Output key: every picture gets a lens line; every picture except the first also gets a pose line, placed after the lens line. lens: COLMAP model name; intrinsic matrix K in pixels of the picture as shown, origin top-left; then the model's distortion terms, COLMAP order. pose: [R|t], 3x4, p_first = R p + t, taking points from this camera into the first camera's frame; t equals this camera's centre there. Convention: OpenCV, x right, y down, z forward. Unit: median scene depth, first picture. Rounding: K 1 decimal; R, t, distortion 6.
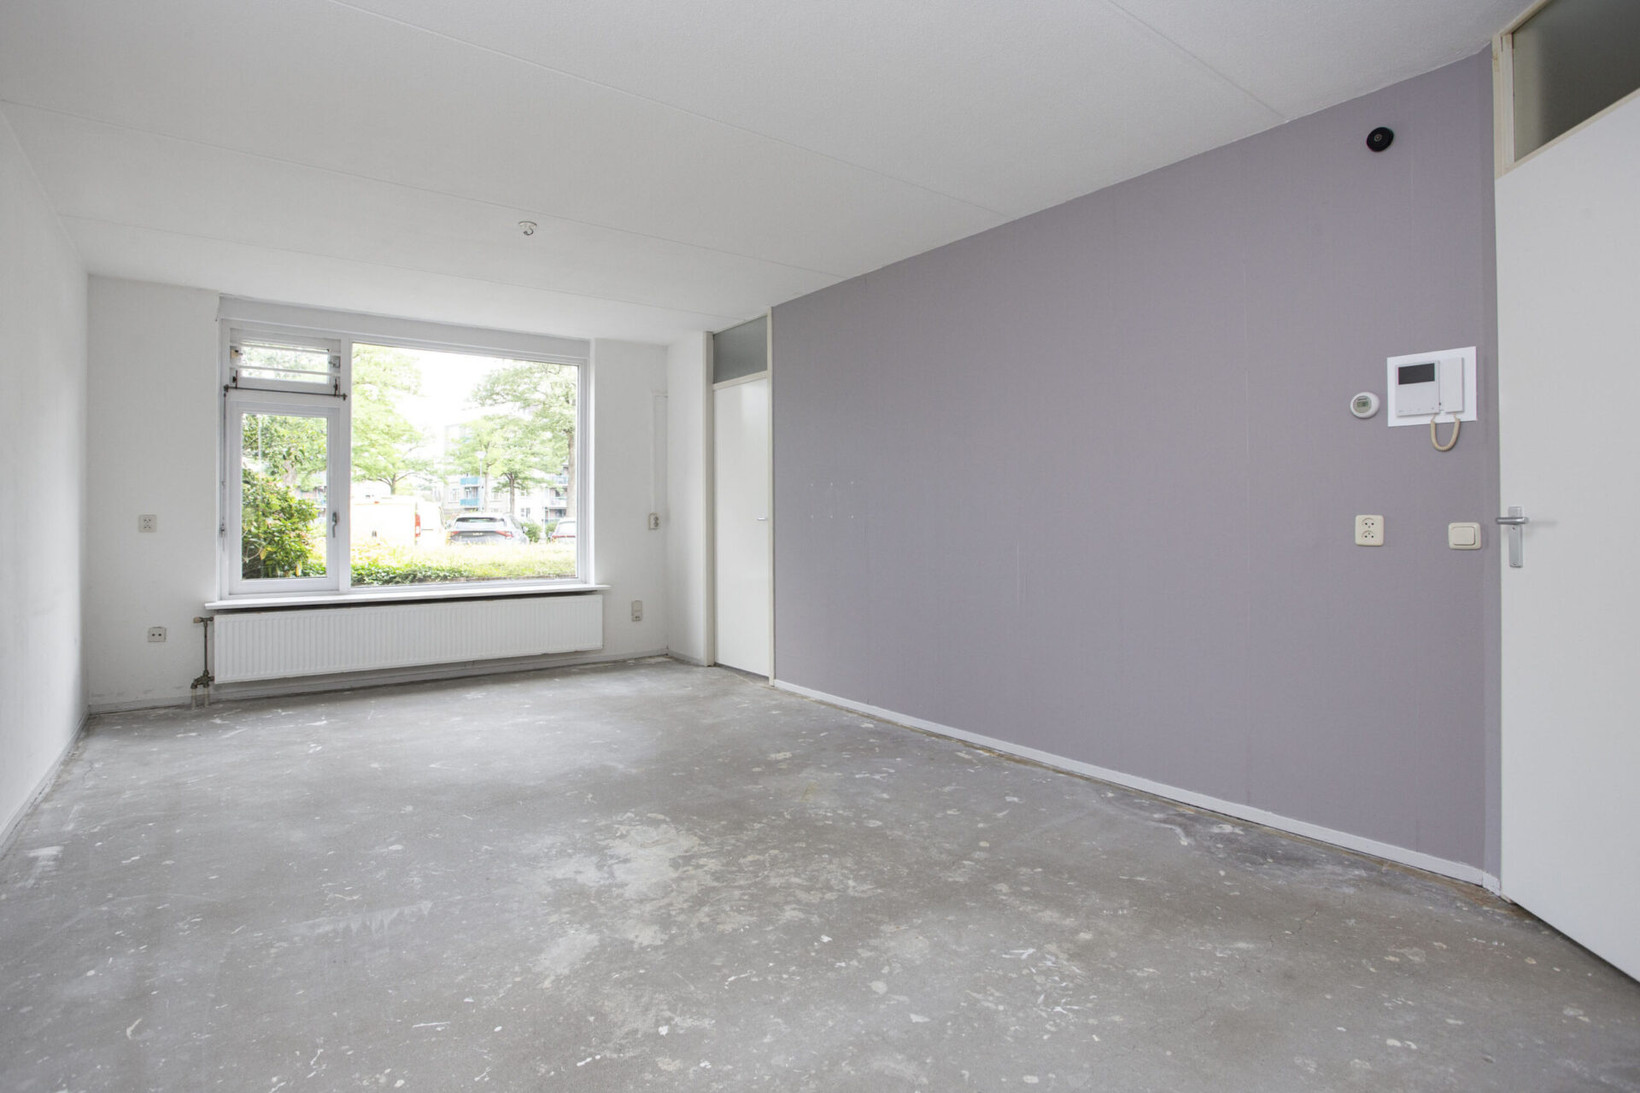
lens RADIAL K [[804.6, 0, 771.4], [0, 804.6, 521.8], [0, 0, 1]] dist [-0.063202, 0.023455]
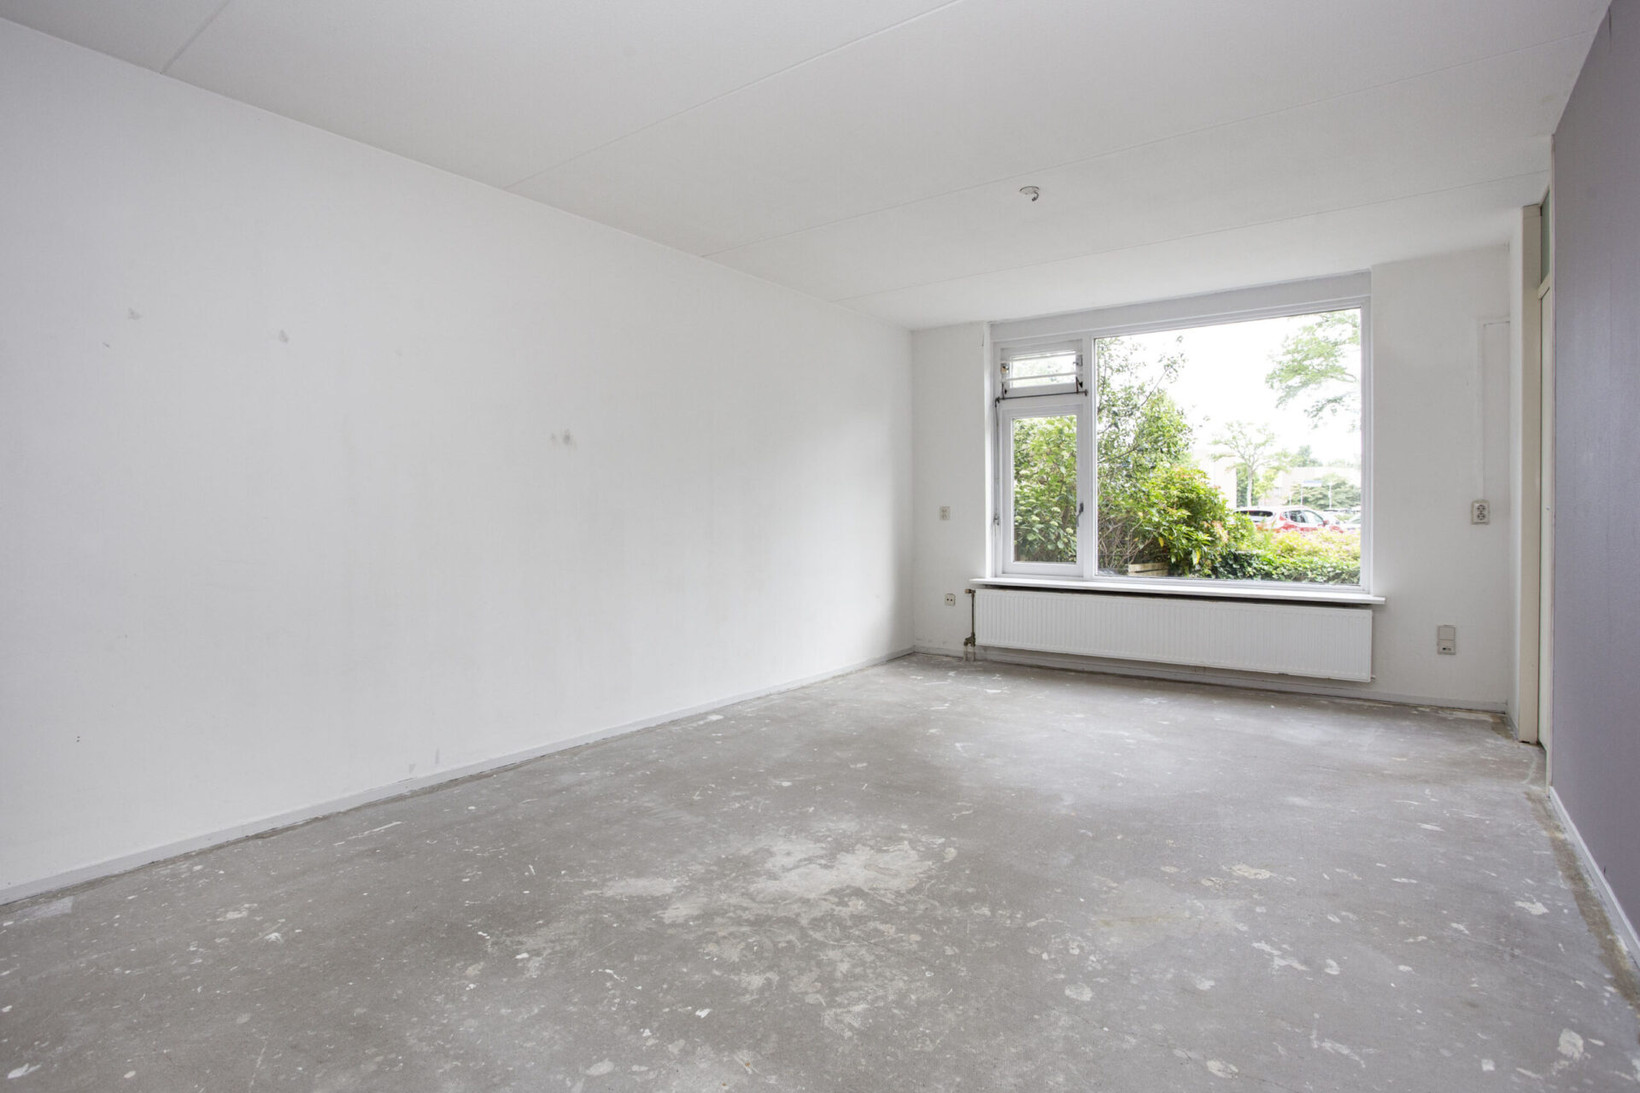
lens RADIAL K [[804.6, 0, 851.7], [0, 804.6, 537.6], [0, 0, 1]] dist [-0.063202, 0.023455]
pose [[0.345571, 0.029263, -0.937936, 0.634378], [0.000981, 0.999502, 0.031546, -0.000138], [0.938392, -0.011821, 0.345370, 0.619978]]
